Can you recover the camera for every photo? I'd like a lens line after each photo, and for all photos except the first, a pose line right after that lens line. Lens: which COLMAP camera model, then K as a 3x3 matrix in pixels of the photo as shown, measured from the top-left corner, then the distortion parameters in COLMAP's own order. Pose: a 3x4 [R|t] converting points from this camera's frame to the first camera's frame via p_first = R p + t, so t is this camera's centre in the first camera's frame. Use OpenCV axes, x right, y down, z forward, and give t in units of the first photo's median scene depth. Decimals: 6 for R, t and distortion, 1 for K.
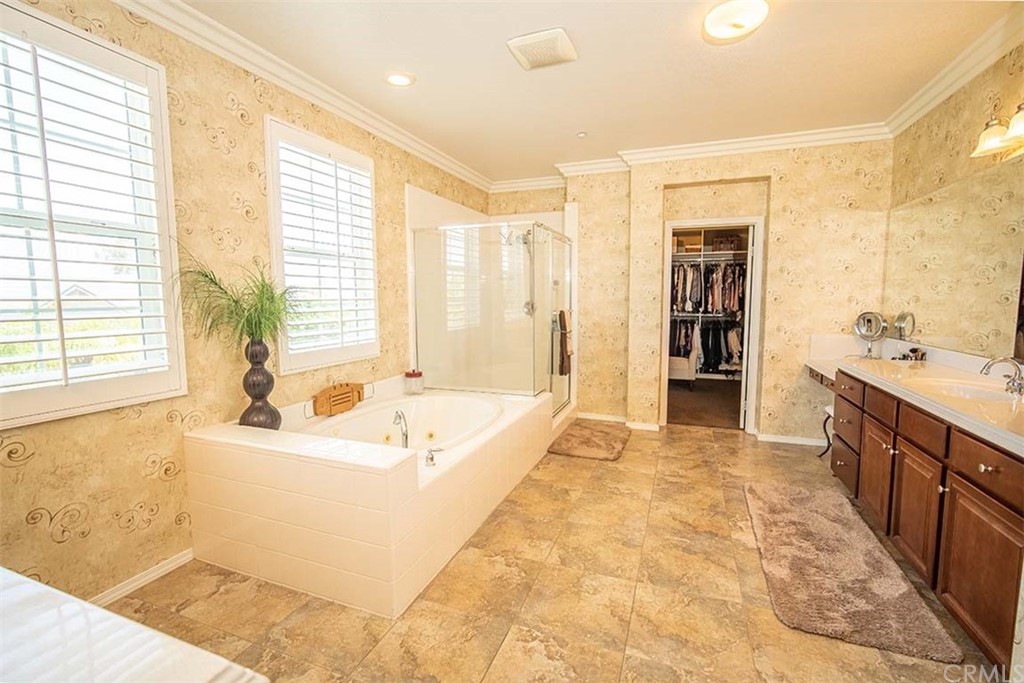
lens RADIAL K [[453.6, 0, 510.3], [0, 453.6, 341.2], [0, 0, 1]] dist [-0.006406, -0.000485]
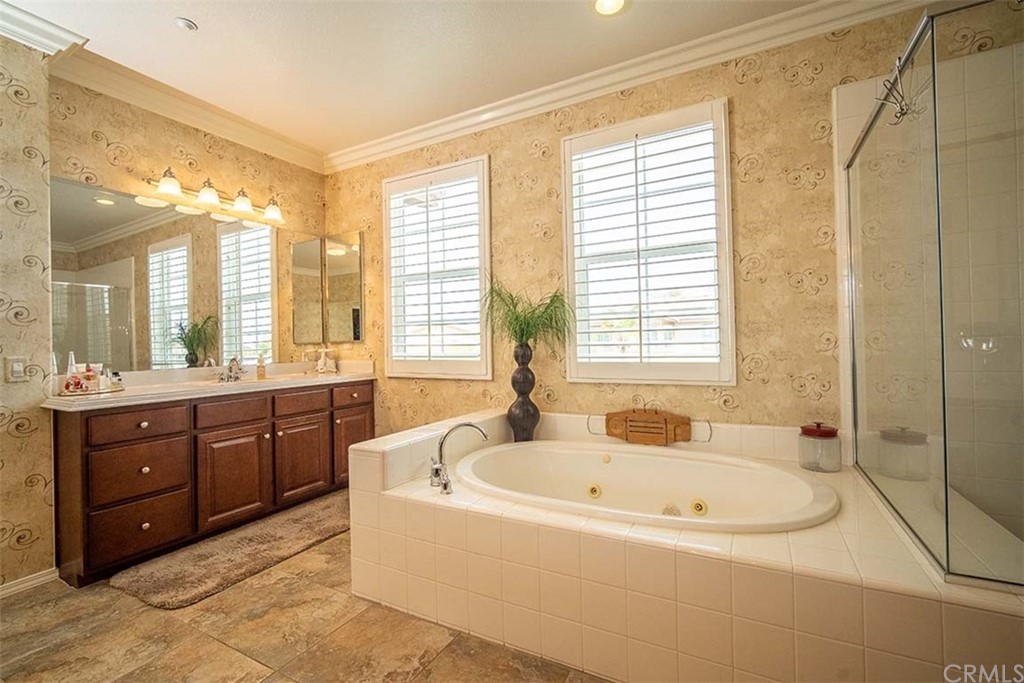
lens RADIAL K [[453.6, 0, 510.5], [0, 453.6, 334.5], [0, 0, 1]] dist [-0.006406, -0.000485]
pose [[-0.124222, 0.000080, -0.992254, 0.409845], [-0.070281, 0.997488, 0.008879, -0.023897], [0.989762, 0.070839, -0.123904, 0.770109]]
